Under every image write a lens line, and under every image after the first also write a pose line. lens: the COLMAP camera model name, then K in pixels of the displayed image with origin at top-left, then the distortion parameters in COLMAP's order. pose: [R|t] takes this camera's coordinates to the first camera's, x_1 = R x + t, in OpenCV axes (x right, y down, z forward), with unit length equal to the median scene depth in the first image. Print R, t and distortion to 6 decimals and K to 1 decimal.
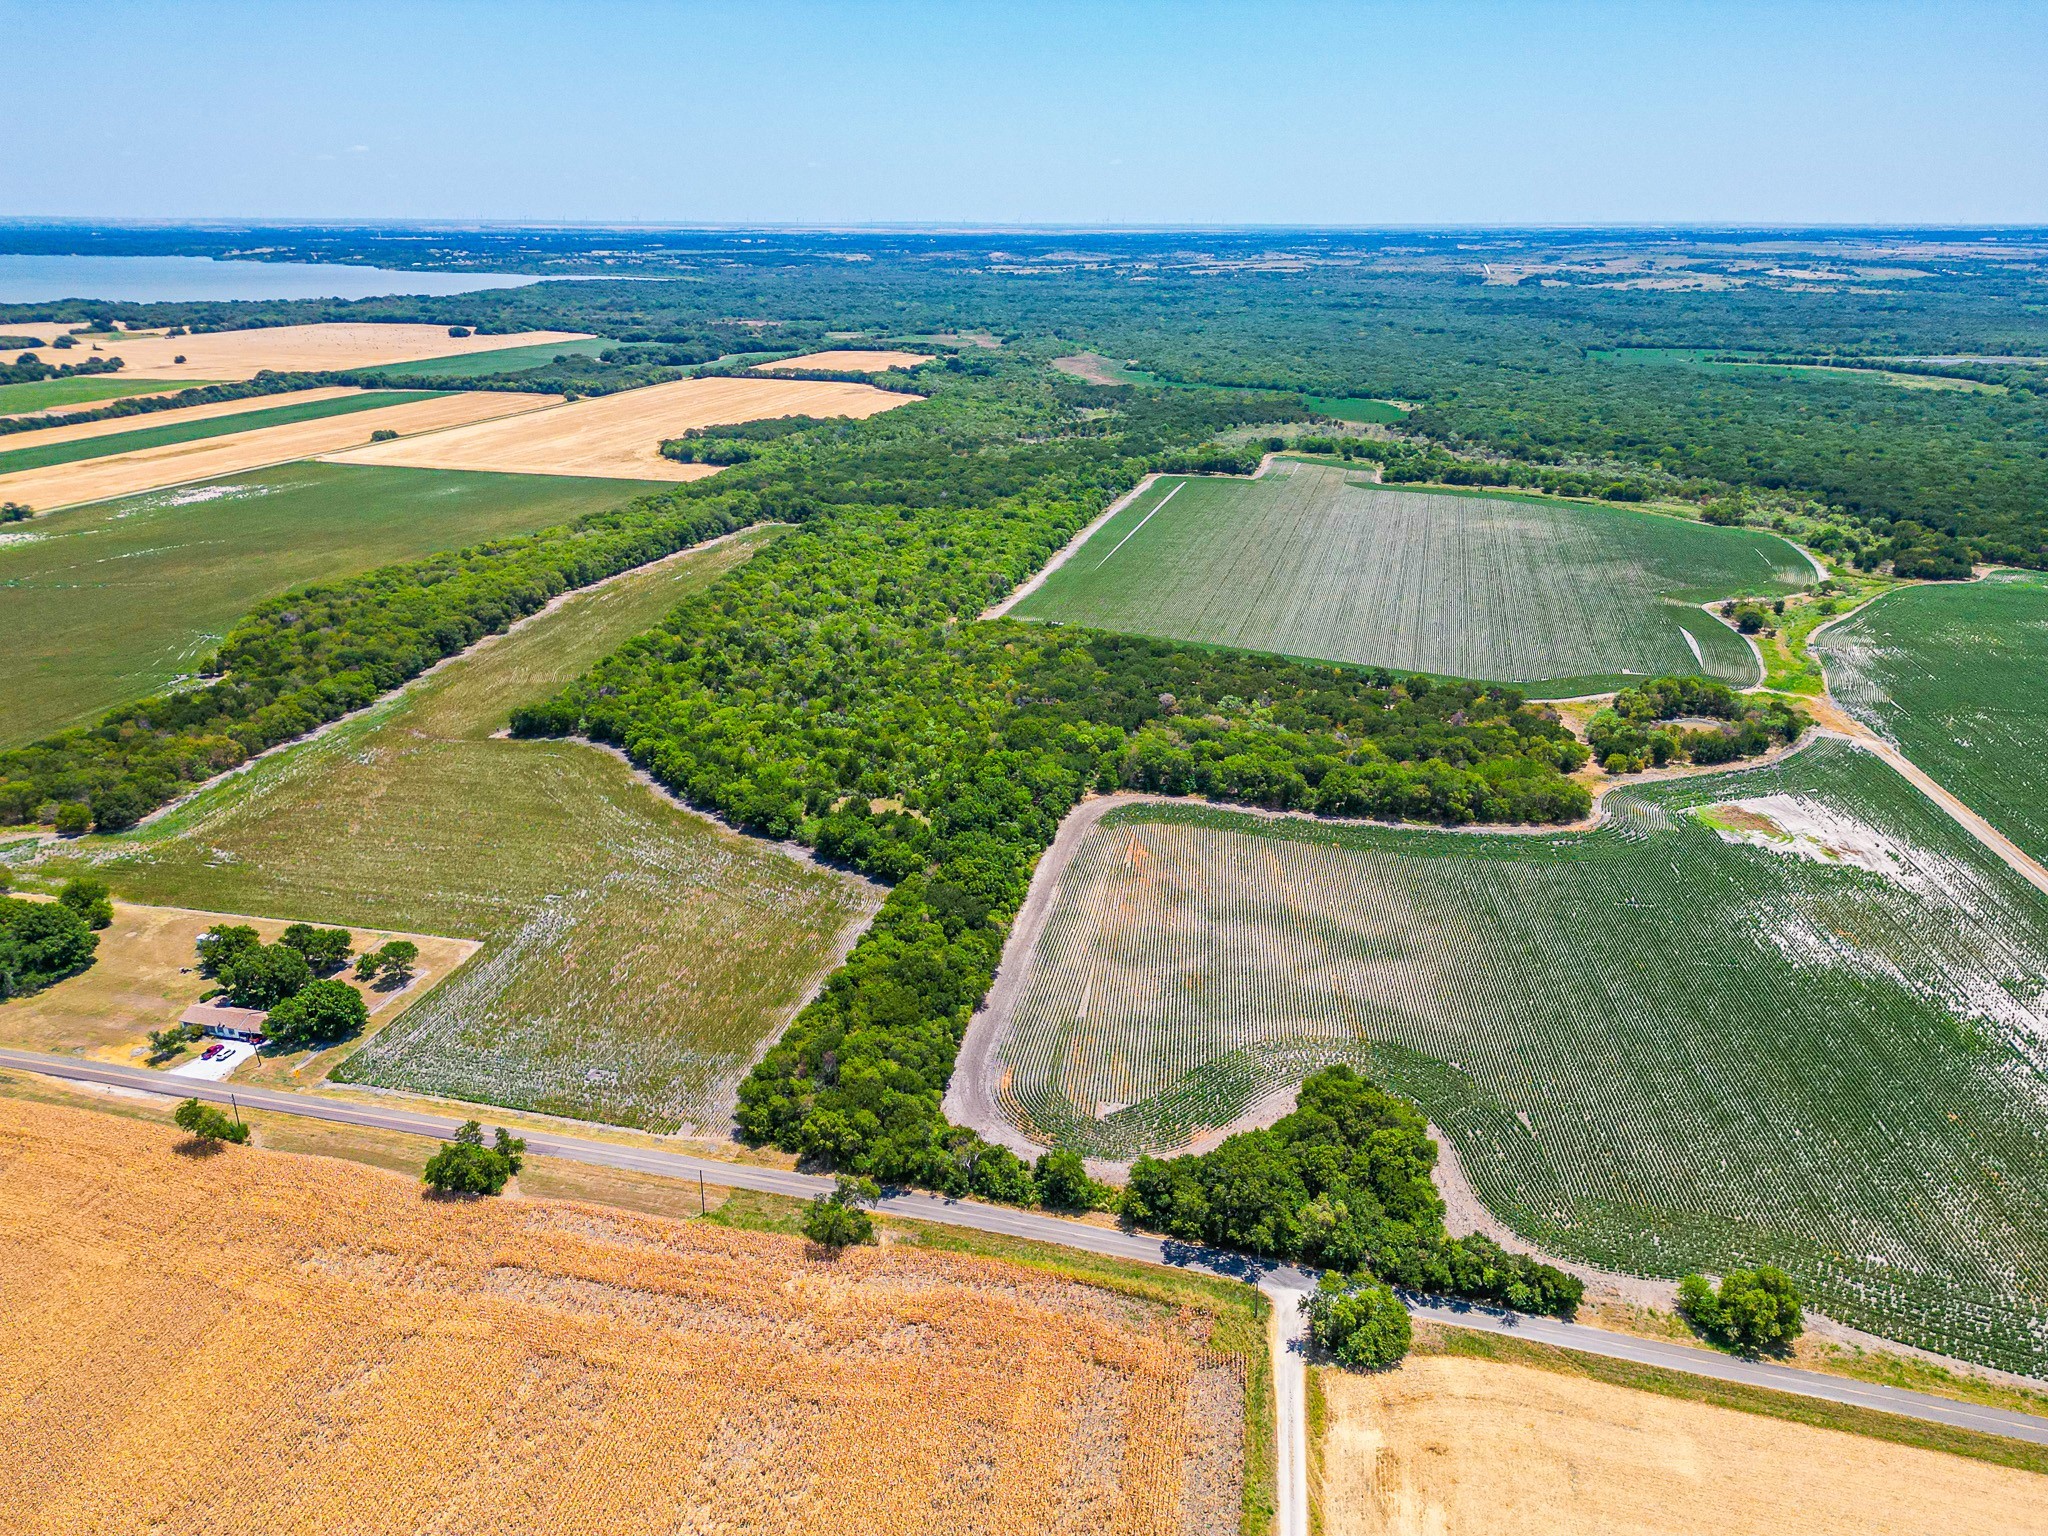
lens RADIAL K [[1449.5, 0, 1024.4], [0, 1449.5, 750.3], [0, 0, 1]] dist [0.087829, -0.096021]
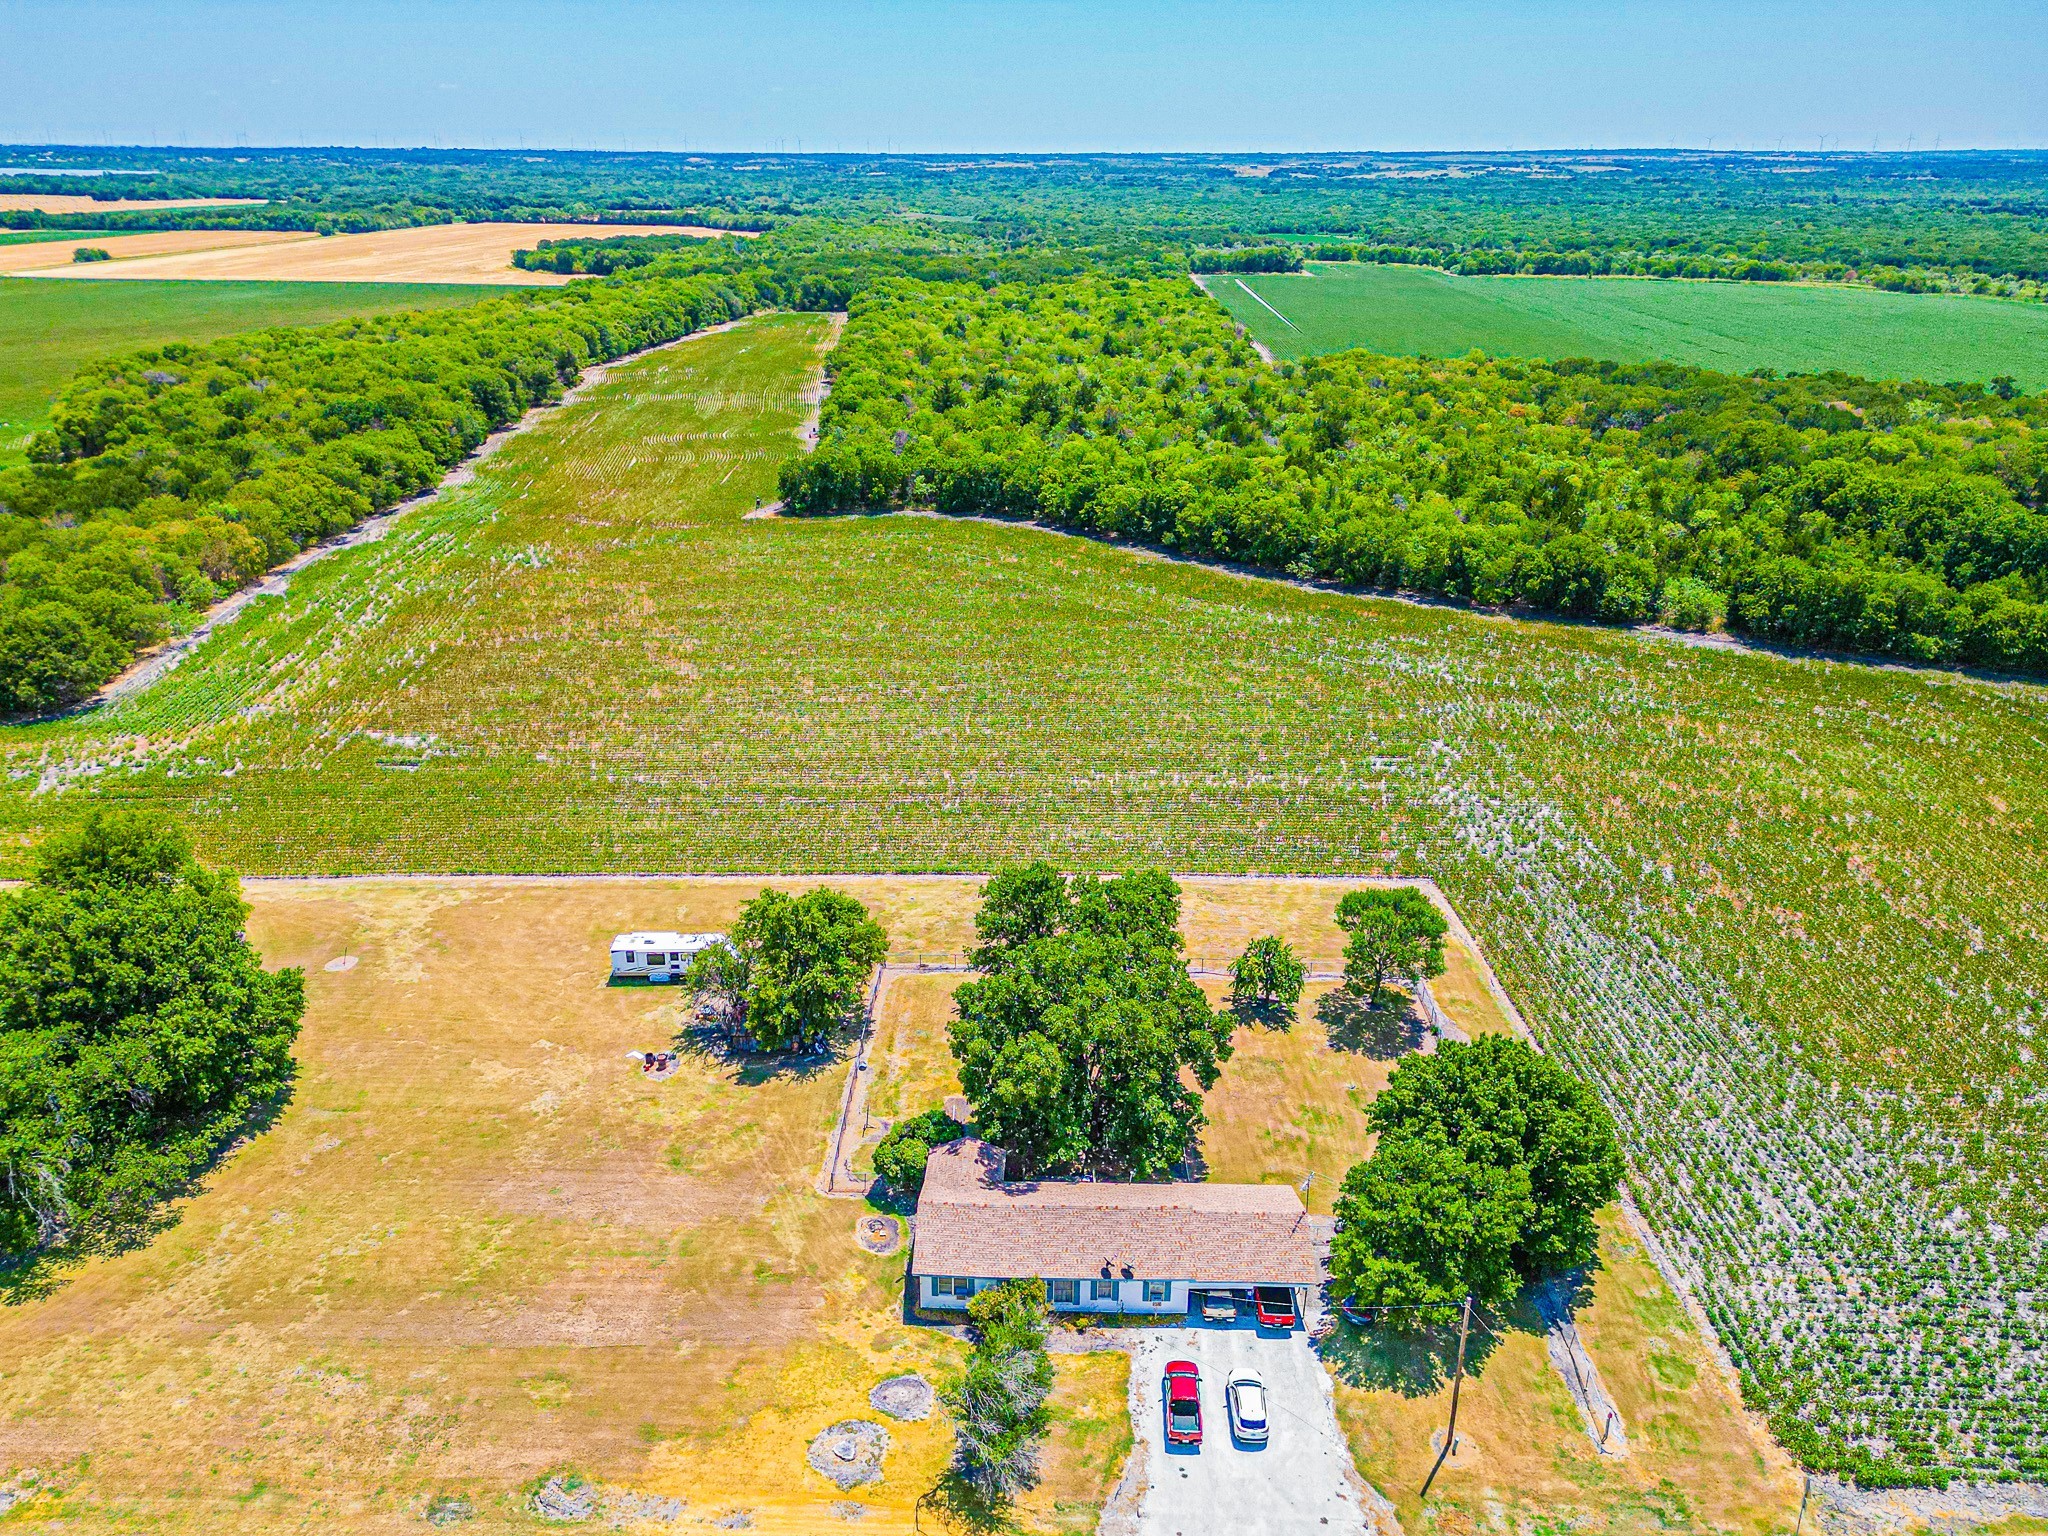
lens RADIAL K [[1449.5, 0, 1024.4], [0, 1449.5, 750.3], [0, 0, 1]] dist [0.087829, -0.096021]
pose [[0.975570, -0.081629, 0.203962, -0.415118], [0.074065, 0.996262, 0.044459, 0.060623], [-0.206828, -0.028266, 0.977969, 0.529406]]
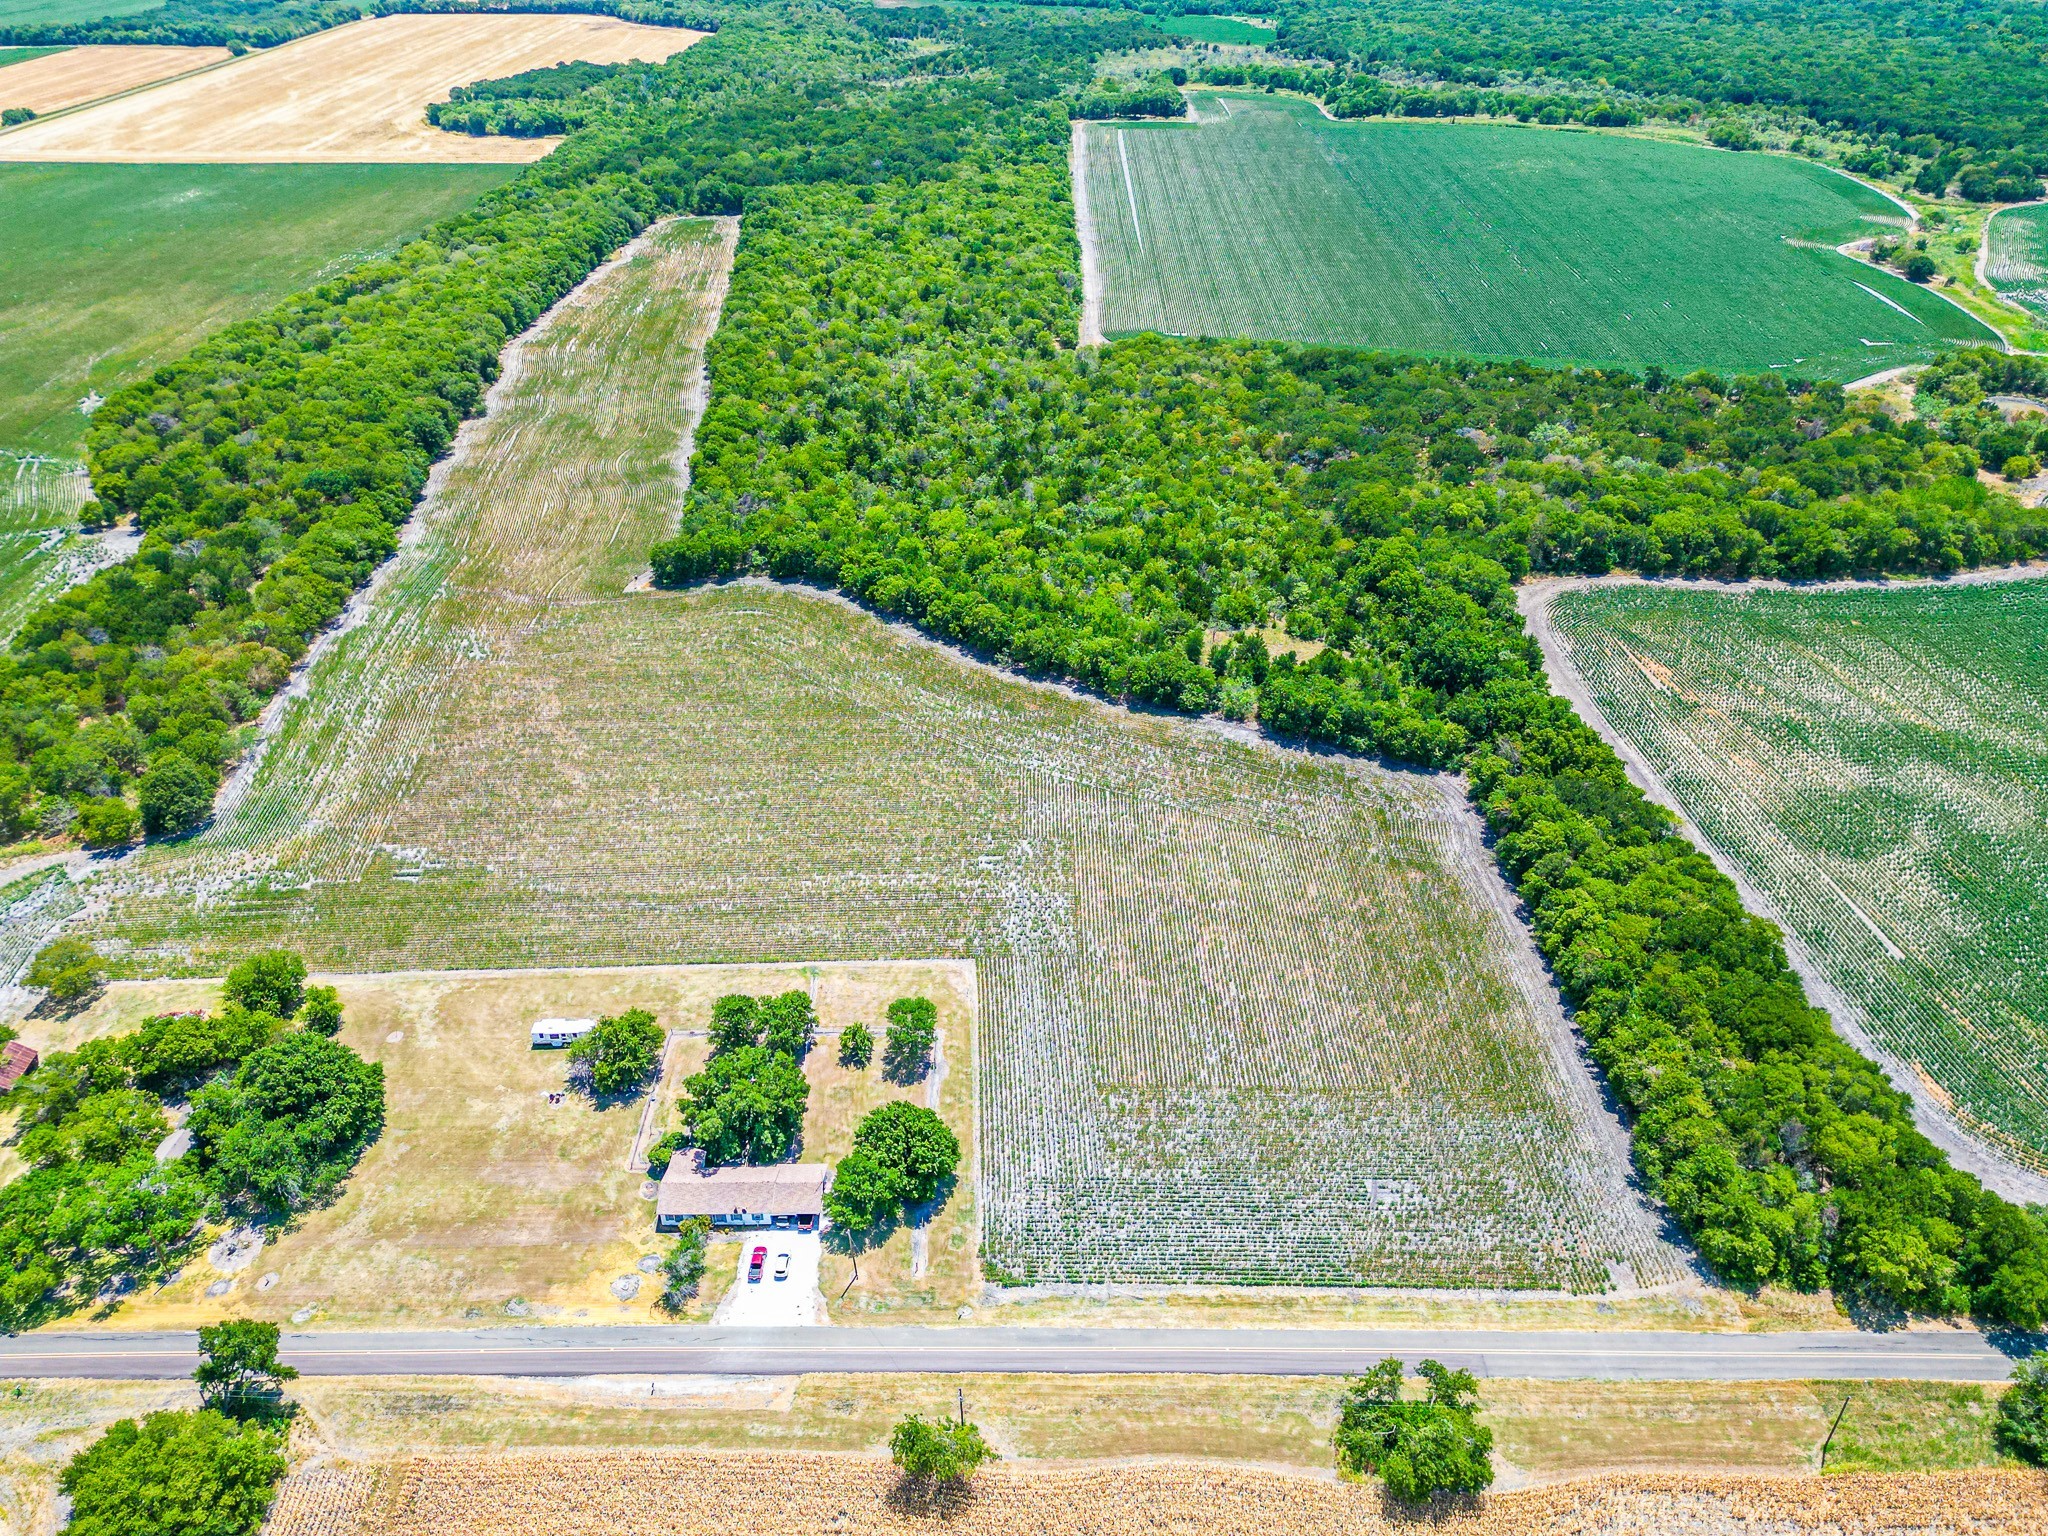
lens RADIAL K [[1449.5, 0, 1024.4], [0, 1449.5, 750.3], [0, 0, 1]] dist [0.087829, -0.096021]
pose [[0.969651, -0.138381, 0.201565, -0.362884], [0.090347, 0.968861, 0.230534, -0.085950], [-0.227190, -0.205327, 0.951959, 0.304071]]
